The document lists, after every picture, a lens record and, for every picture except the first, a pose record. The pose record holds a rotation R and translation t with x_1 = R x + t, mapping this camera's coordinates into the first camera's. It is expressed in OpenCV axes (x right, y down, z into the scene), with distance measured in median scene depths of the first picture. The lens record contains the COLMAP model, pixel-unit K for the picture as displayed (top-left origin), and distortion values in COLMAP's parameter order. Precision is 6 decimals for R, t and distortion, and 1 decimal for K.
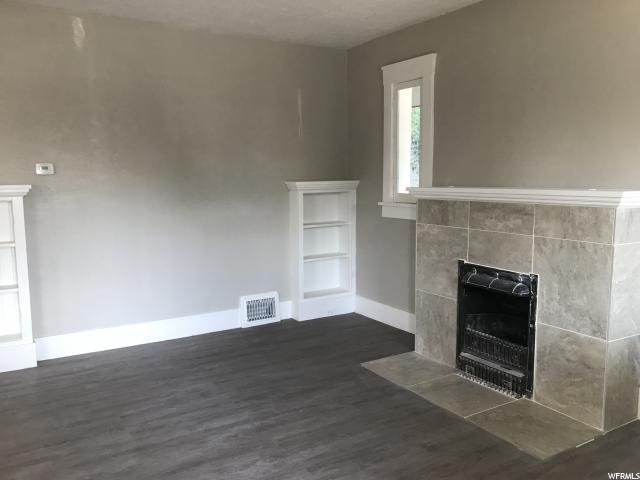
lens RADIAL K [[528.2, 0, 319.8], [0, 528.2, 241.9], [0, 0, 1]] dist [-0.011792, -0.000226]
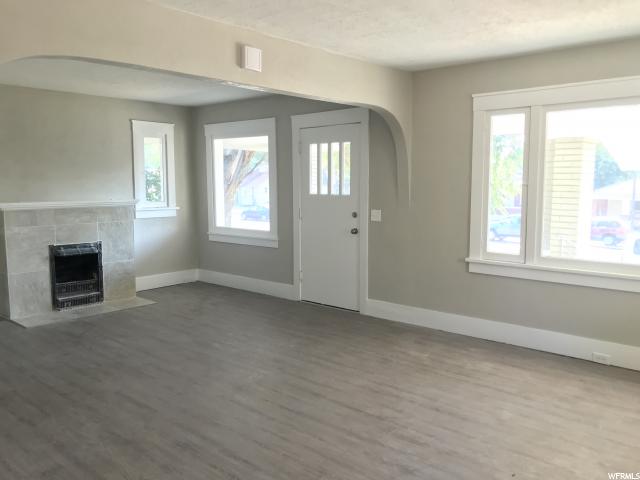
lens RADIAL K [[528.2, 0, 320.2], [0, 528.2, 241.5], [0, 0, 1]] dist [-0.011792, -0.000226]
pose [[-0.291667, -0.106778, 0.950541, -1.708730], [0.117295, 0.982257, 0.146331, -0.130035], [-0.949301, 0.154174, -0.273967, 0.696710]]
